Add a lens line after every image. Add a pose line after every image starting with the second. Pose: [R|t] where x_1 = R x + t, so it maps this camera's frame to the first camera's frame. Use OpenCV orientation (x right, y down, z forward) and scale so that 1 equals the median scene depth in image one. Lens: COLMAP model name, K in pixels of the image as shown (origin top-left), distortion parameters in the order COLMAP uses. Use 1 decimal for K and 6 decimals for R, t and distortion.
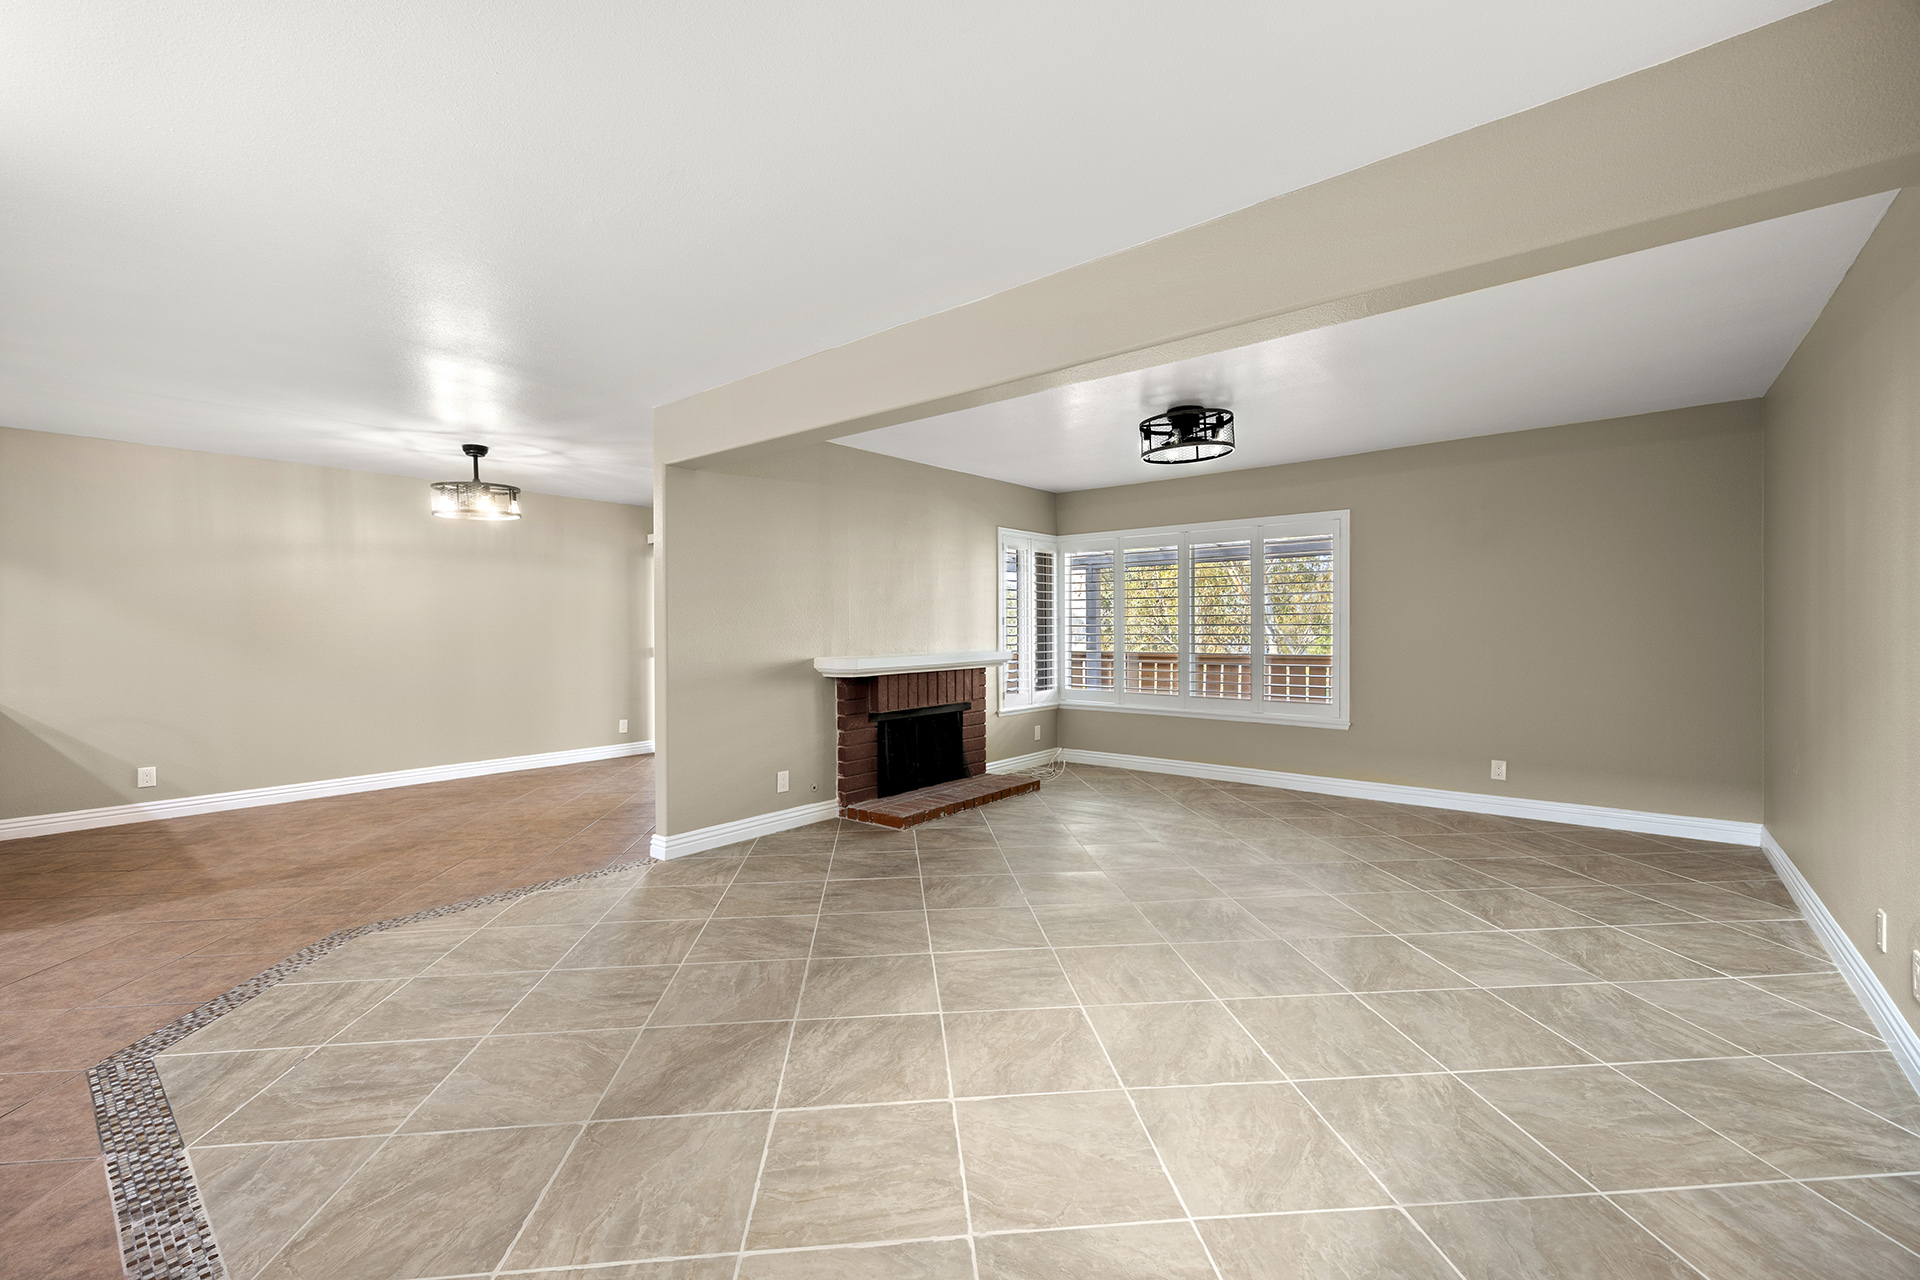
lens RADIAL K [[775.0, 0, 962.1], [0, 775.0, 615.1], [0, 0, 1]] dist [0.002339, 0.000158]
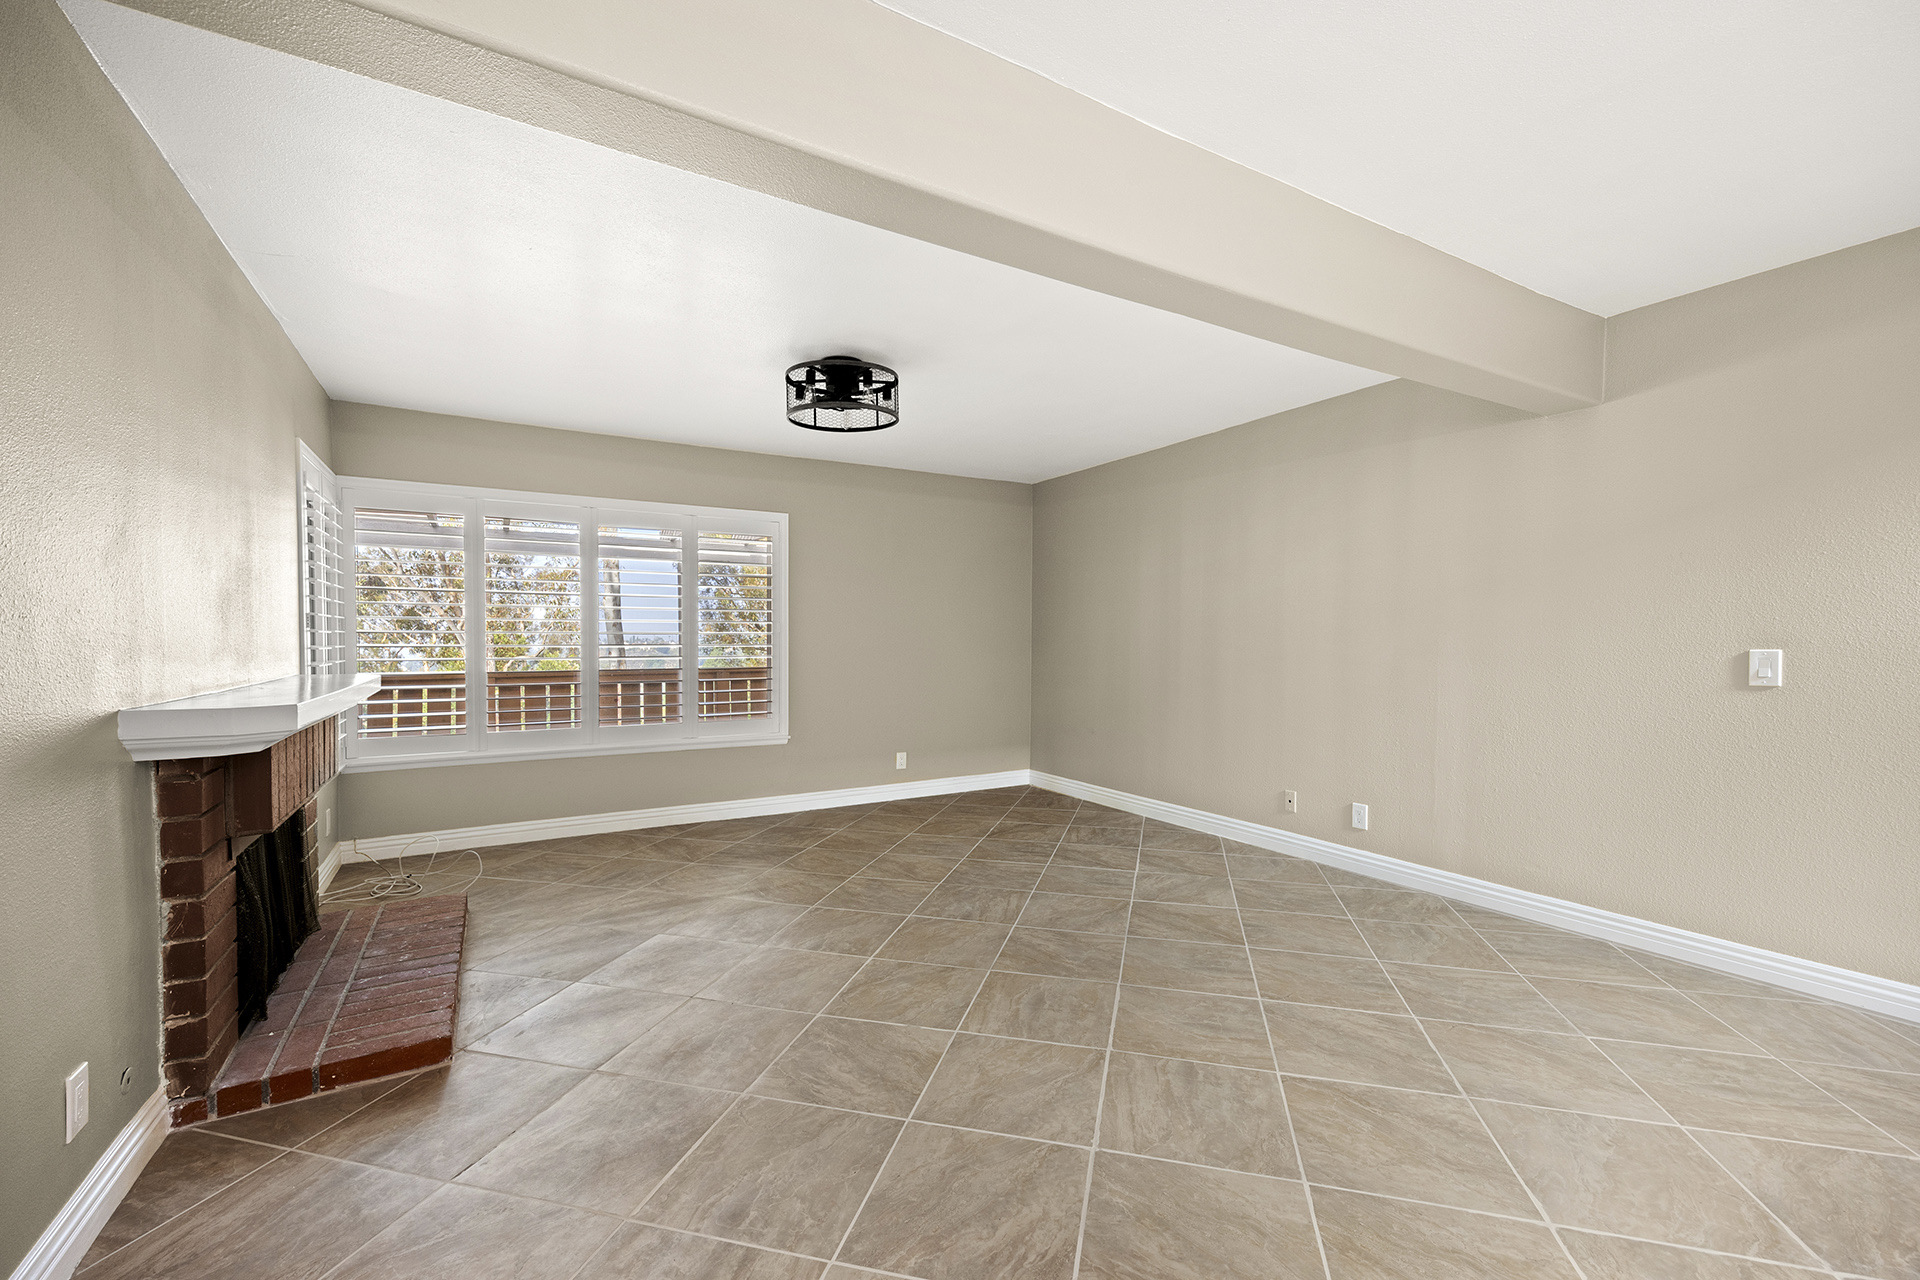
lens RADIAL K [[792.4, 0, 951.3], [0, 792.4, 671.7], [0, 0, 1]] dist [0.007015, 0.000240]
pose [[0.349141, -0.032918, 0.936492, -0.380923], [-0.013312, 0.999108, 0.040081, 0.019152], [-0.936976, -0.026461, 0.348391, 0.518959]]
